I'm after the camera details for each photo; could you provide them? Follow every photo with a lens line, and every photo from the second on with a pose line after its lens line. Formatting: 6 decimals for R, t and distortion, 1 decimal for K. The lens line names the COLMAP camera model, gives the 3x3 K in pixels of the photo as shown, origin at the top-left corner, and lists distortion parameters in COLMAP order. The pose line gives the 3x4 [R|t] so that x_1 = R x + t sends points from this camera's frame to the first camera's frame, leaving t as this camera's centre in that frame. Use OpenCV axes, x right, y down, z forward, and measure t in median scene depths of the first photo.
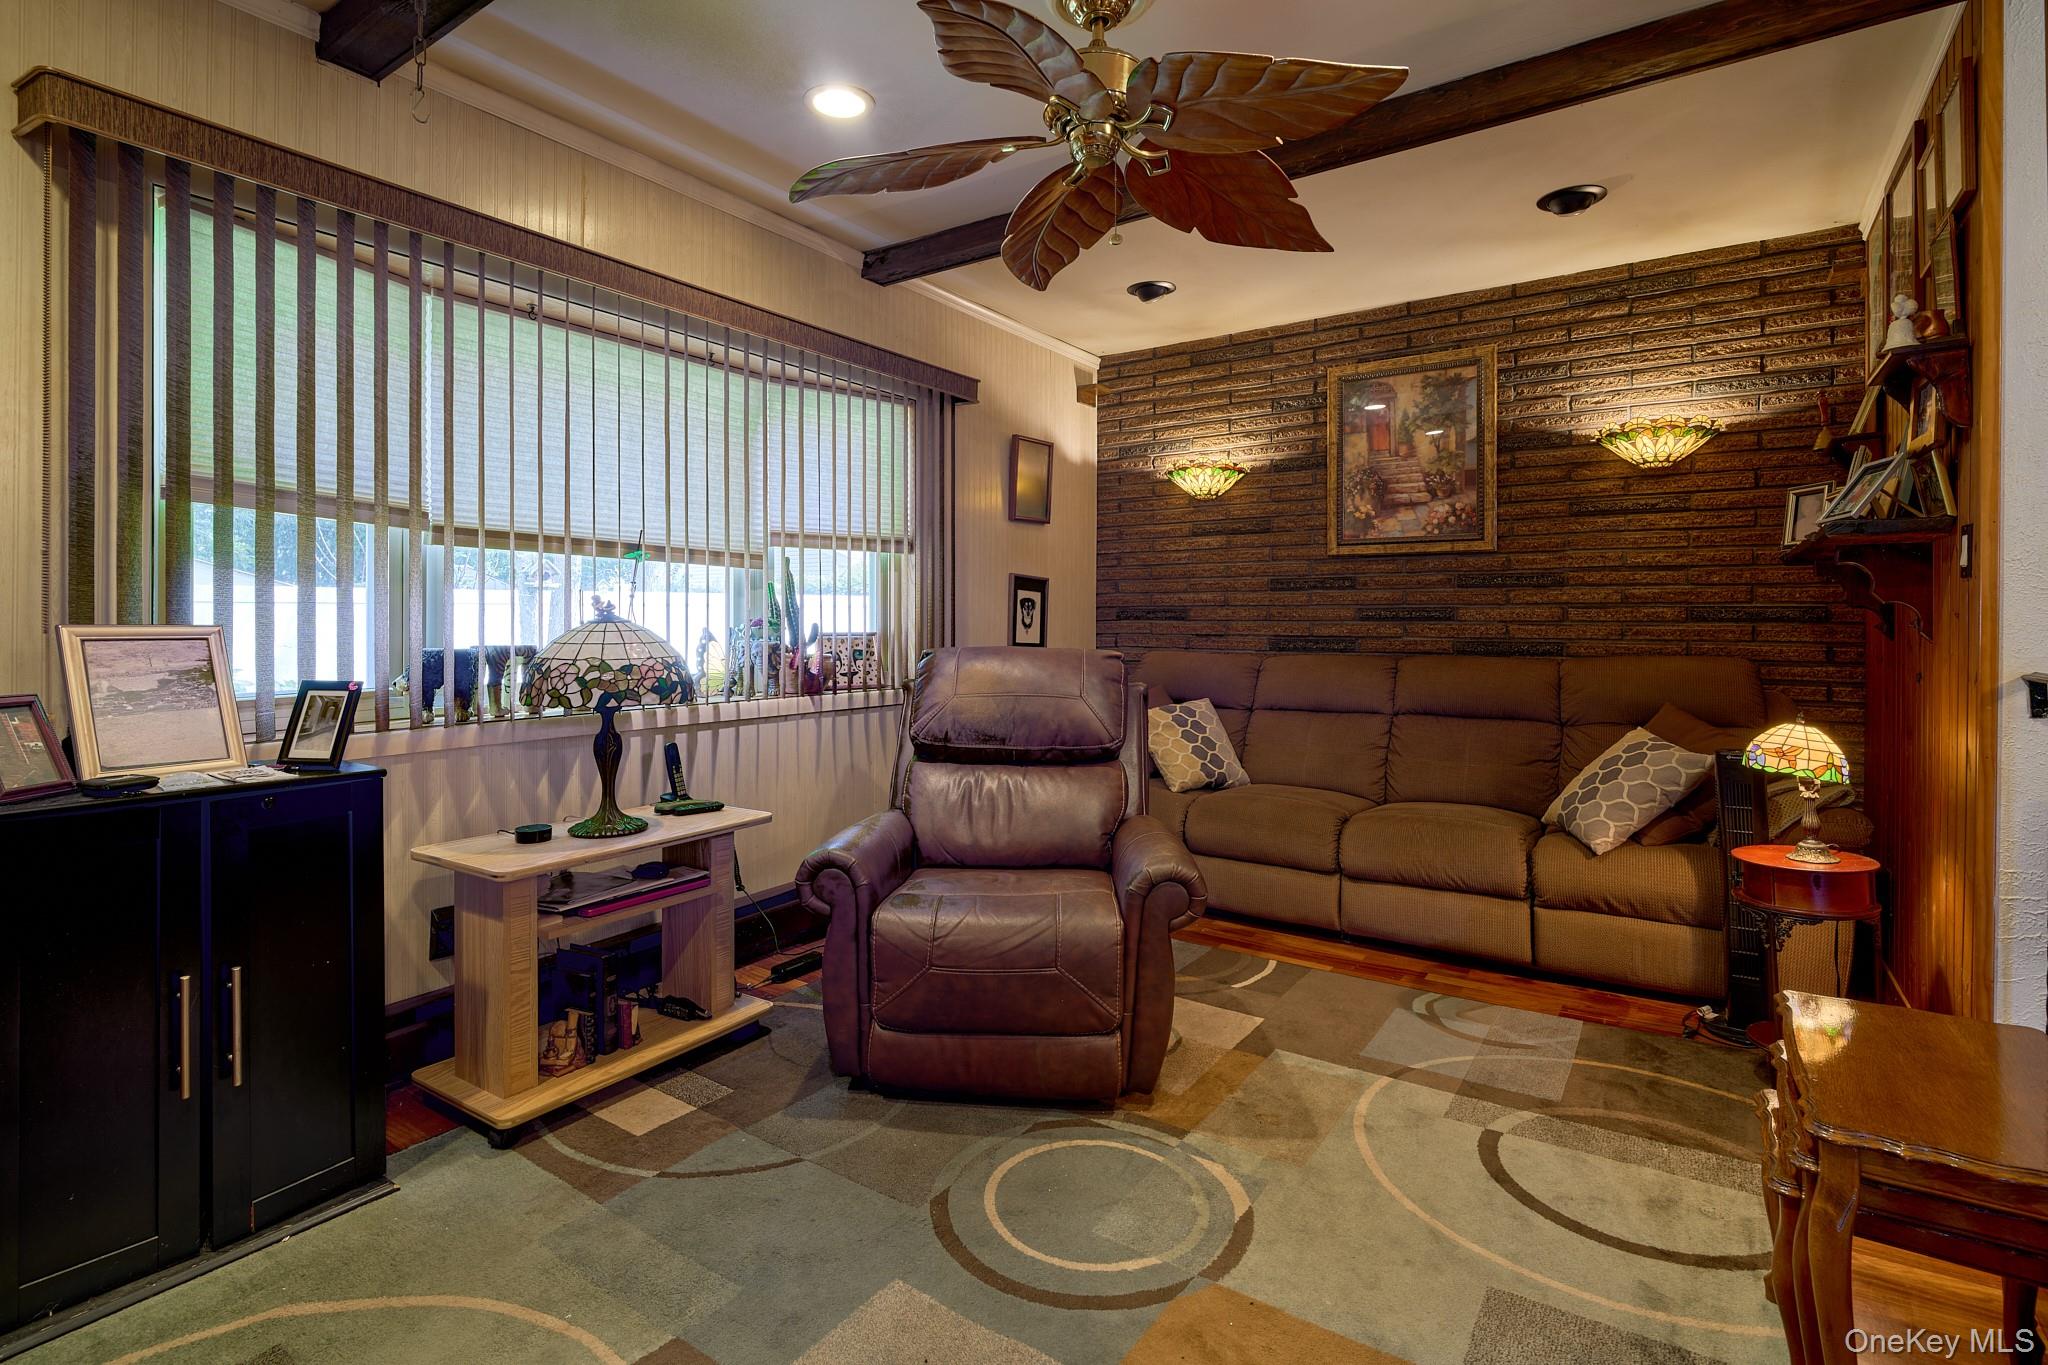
lens RADIAL K [[974.3, 0, 1023.1], [0, 974.3, 607.0], [0, 0, 1]] dist [-0.001818, -0.001247]
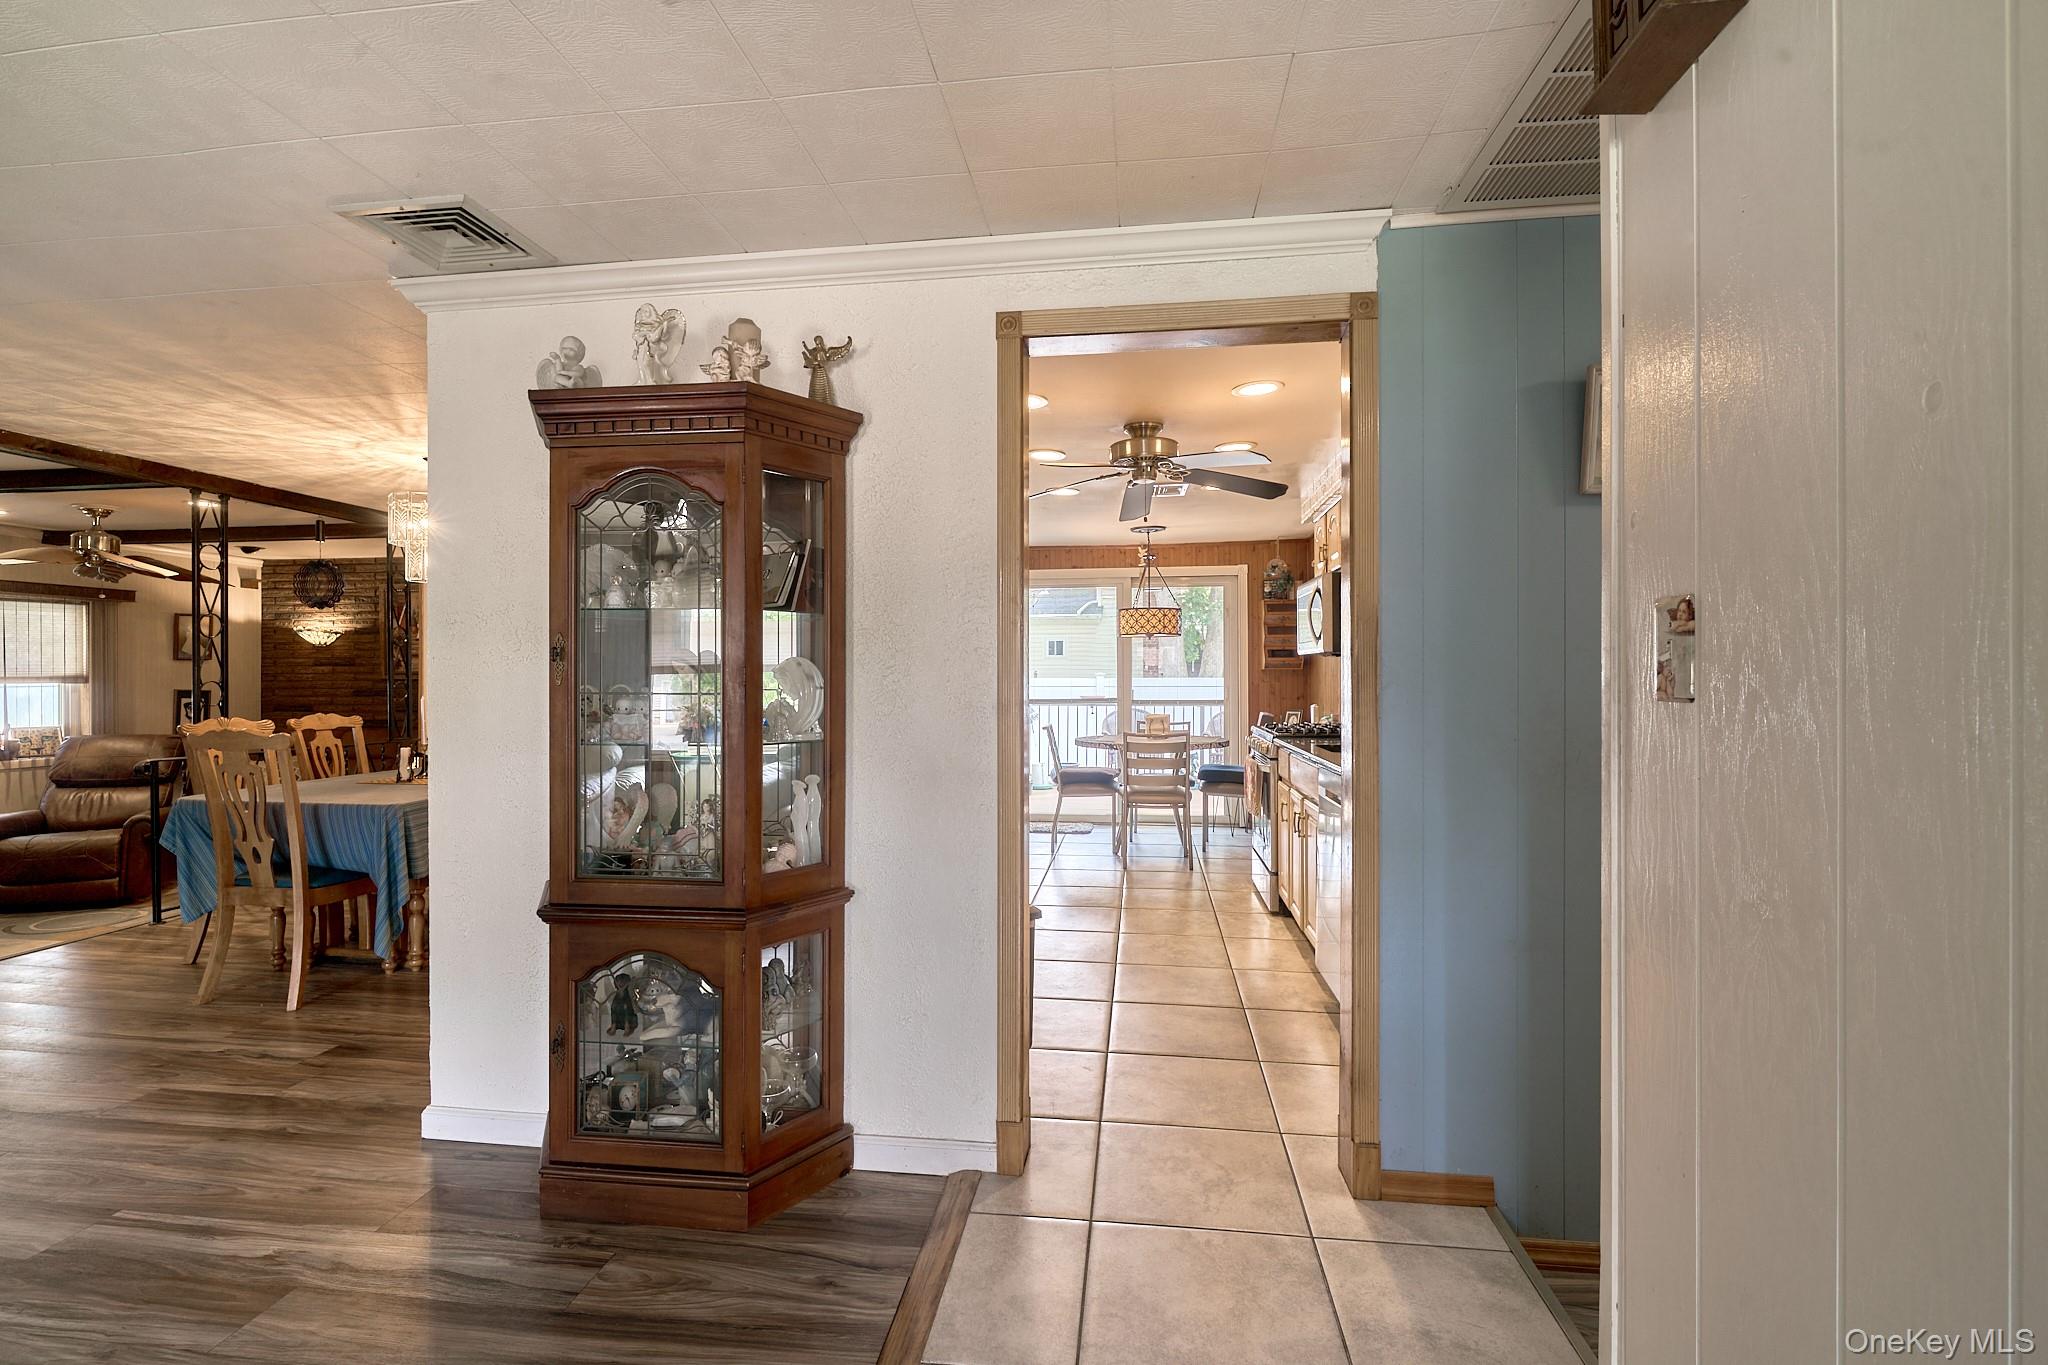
lens RADIAL K [[958.4, 0, 1012.8], [0, 958.4, 675.3], [0, 0, 1]] dist [-0.003257, -0.001141]
pose [[0.891990, -0.002631, 0.452047, 0.653900], [-0.004579, 0.999879, 0.014854, -0.107646], [-0.452032, -0.015319, 0.891870, -1.469676]]
